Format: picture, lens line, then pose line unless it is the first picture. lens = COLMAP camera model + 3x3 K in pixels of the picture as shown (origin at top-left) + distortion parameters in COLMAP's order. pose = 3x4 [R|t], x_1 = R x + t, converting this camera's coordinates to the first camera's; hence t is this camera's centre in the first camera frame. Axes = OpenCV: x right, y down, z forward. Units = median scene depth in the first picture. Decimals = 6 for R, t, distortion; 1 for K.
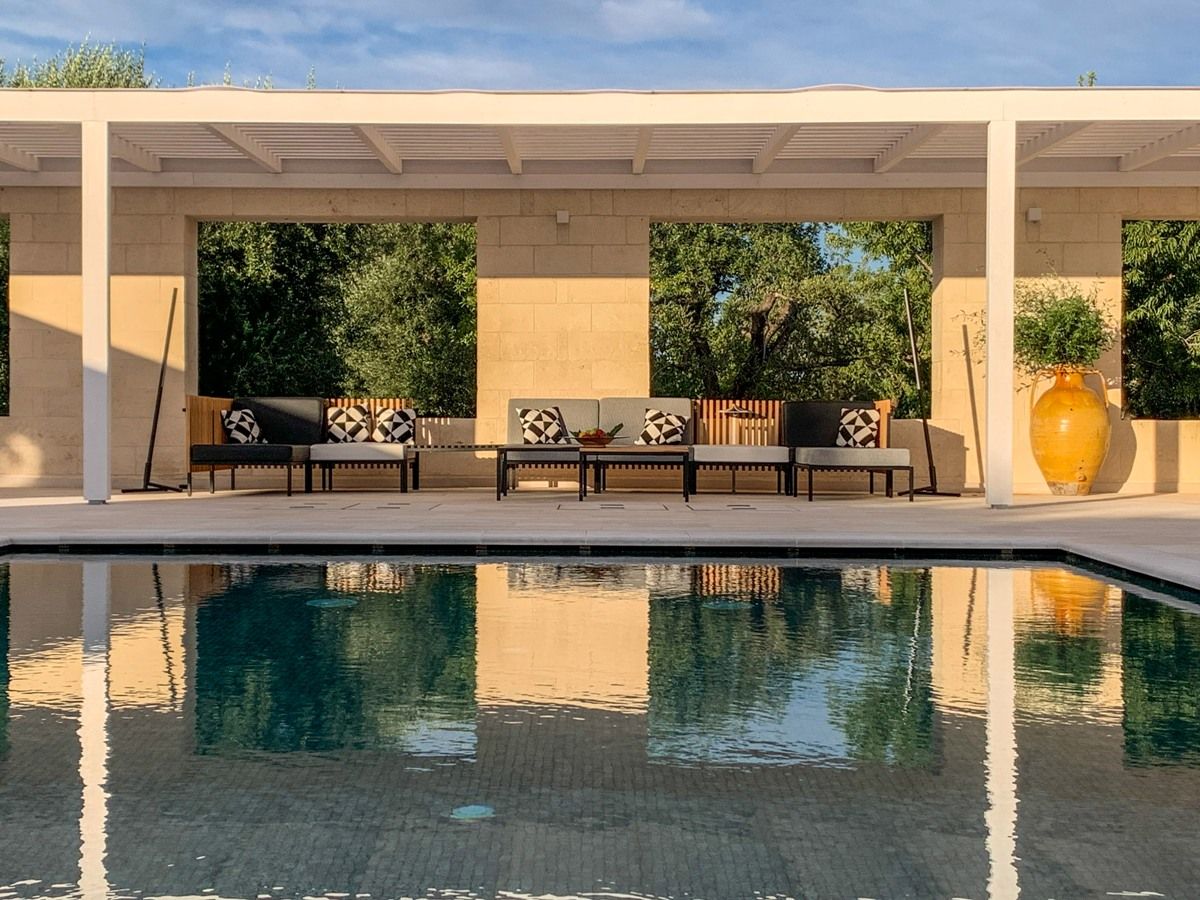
lens RADIAL K [[1696.1, 0, 600.0], [0, 1696.1, 450.0], [0, 0, 1]] dist [0.015928, 0.027976]
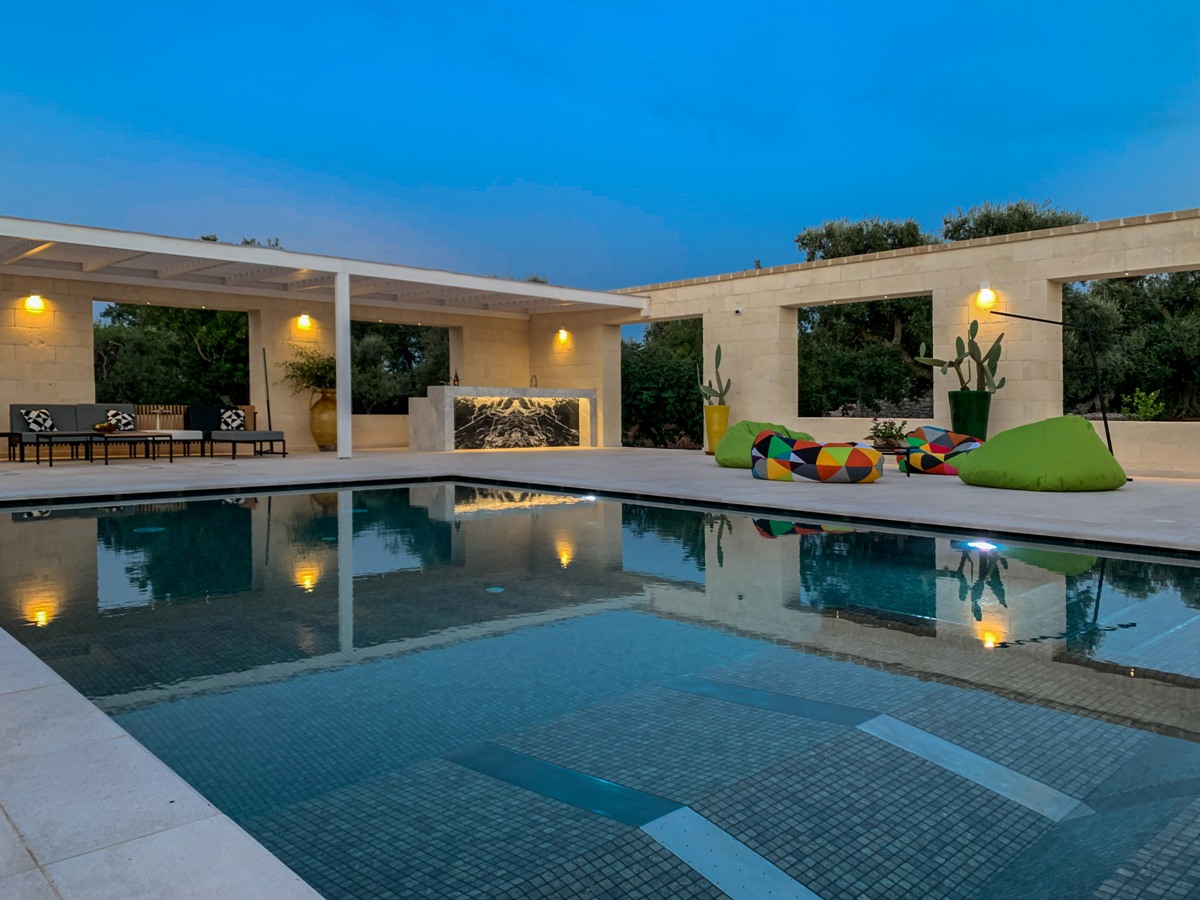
lens RADIAL K [[906.2, 0, 574.2], [0, 906.2, 413.3], [0, 0, 1]] dist [0.205383, -0.386906]
pose [[0.722311, -0.004870, 0.691551, -0.284555], [0.019352, 0.999726, -0.013172, 0.000463], [-0.691297, 0.022897, 0.722208, -0.005863]]
